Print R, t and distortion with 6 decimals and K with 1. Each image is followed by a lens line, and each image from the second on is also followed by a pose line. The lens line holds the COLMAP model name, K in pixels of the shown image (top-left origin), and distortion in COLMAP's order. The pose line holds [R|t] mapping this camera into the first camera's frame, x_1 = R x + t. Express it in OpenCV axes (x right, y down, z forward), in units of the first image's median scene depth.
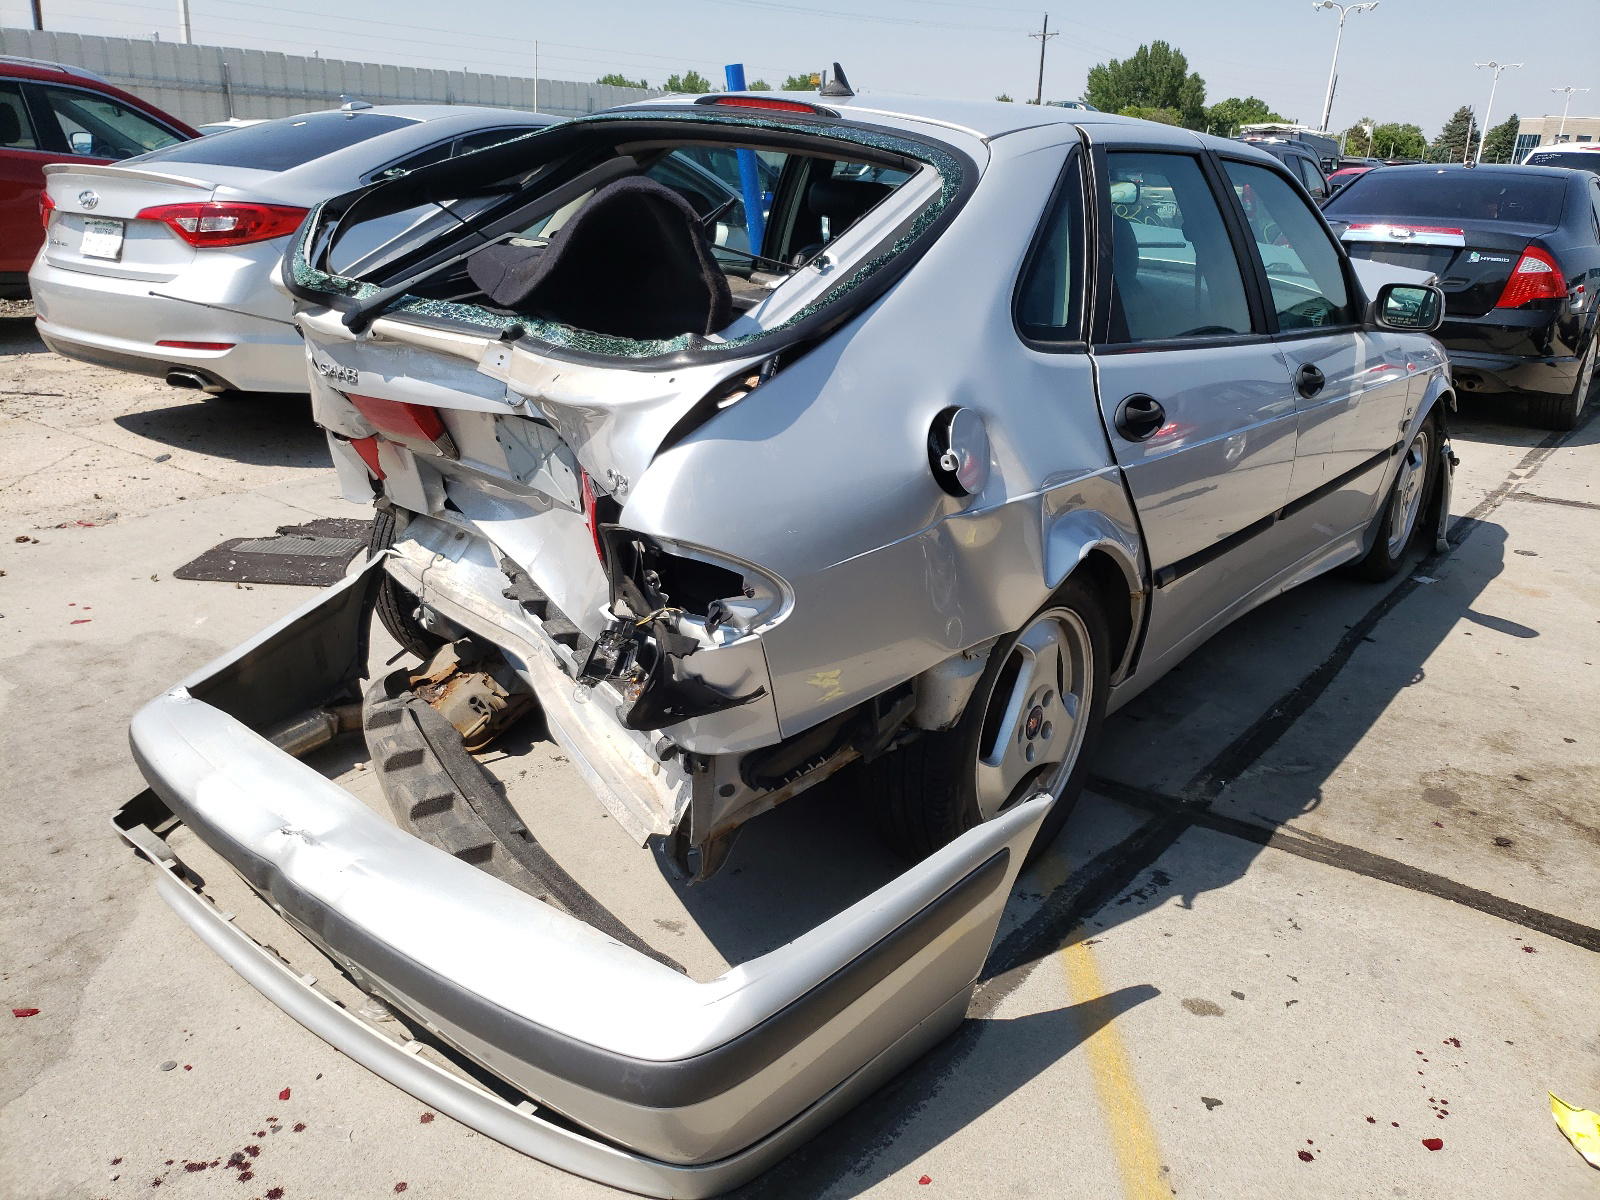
lens RADIAL K [[1232.0, 0, 803.6], [0, 1232.0, 599.0], [0, 0, 1]] dist [0.012604, 0.004504]
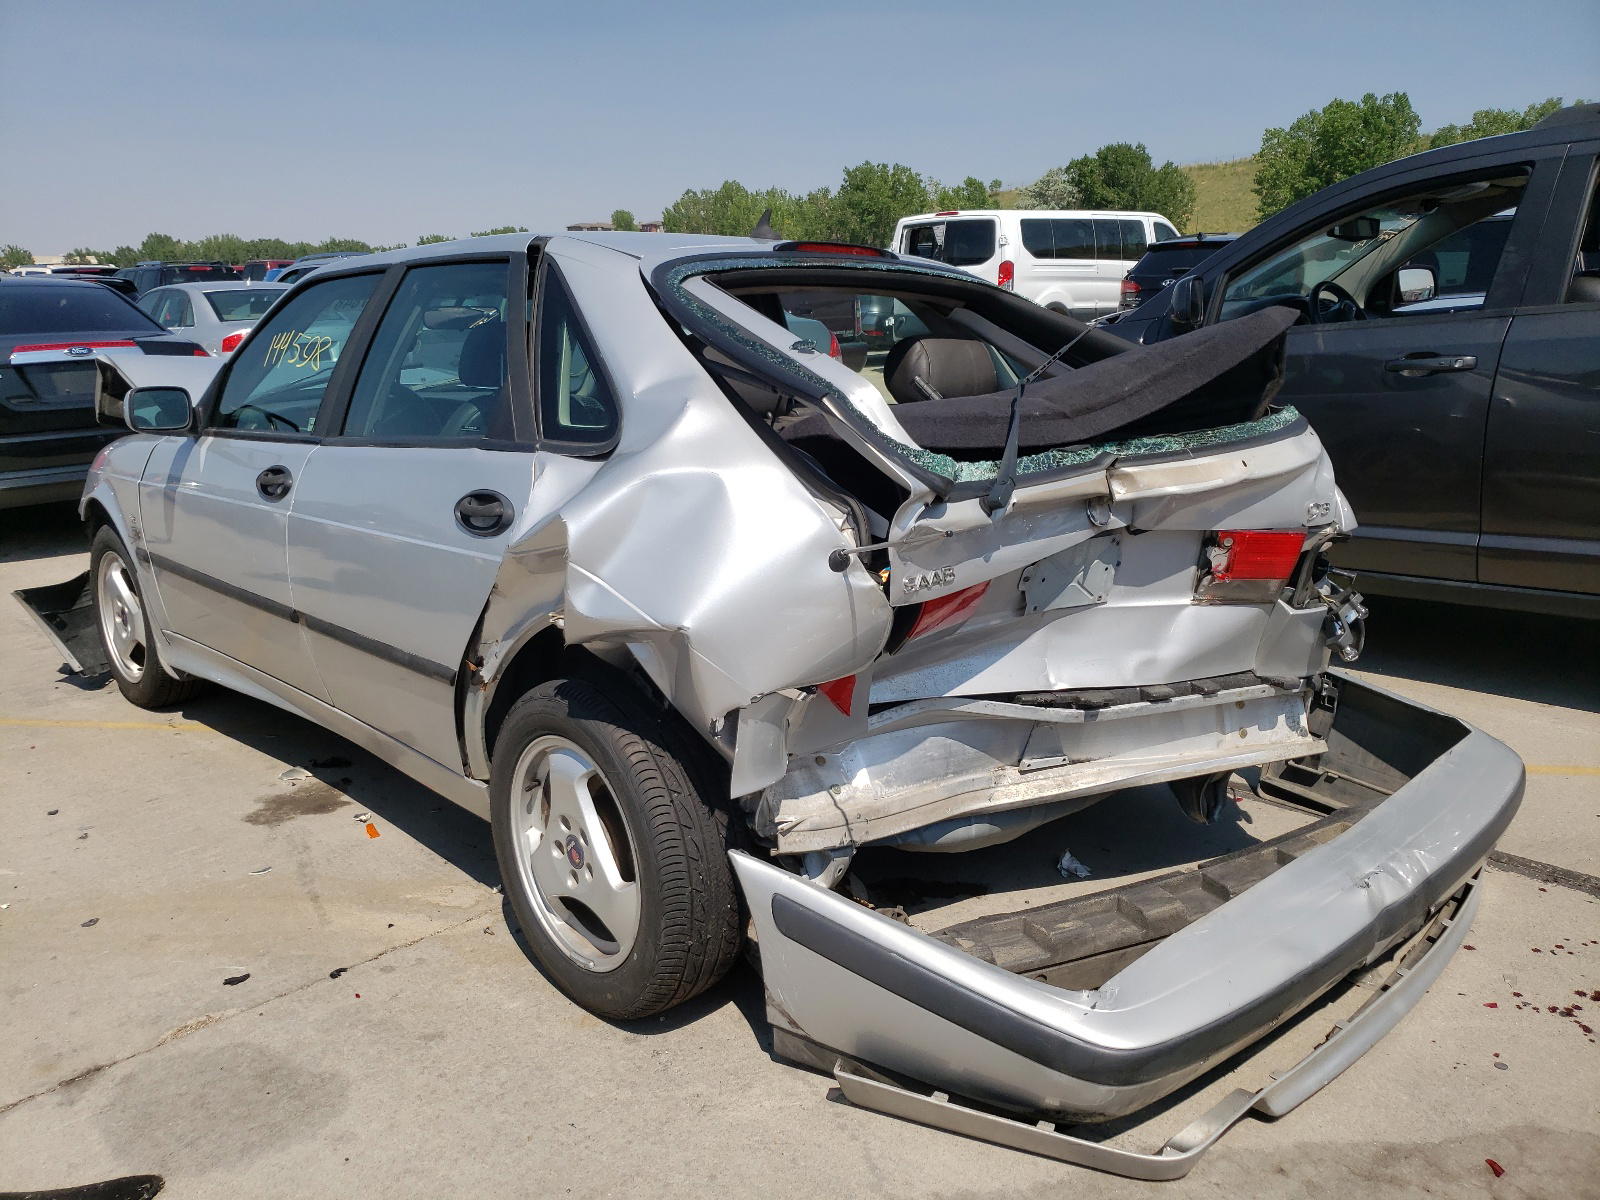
lens RADIAL K [[1223.6, 0, 801.3], [0, 1223.6, 601.2], [0, 0, 1]] dist [-0.010757, -0.005375]
pose [[0.158964, -0.296450, 0.941726, -1.154796], [0.357827, 0.906301, 0.224897, -0.381897], [-0.920158, 0.301224, 0.250147, 0.872713]]
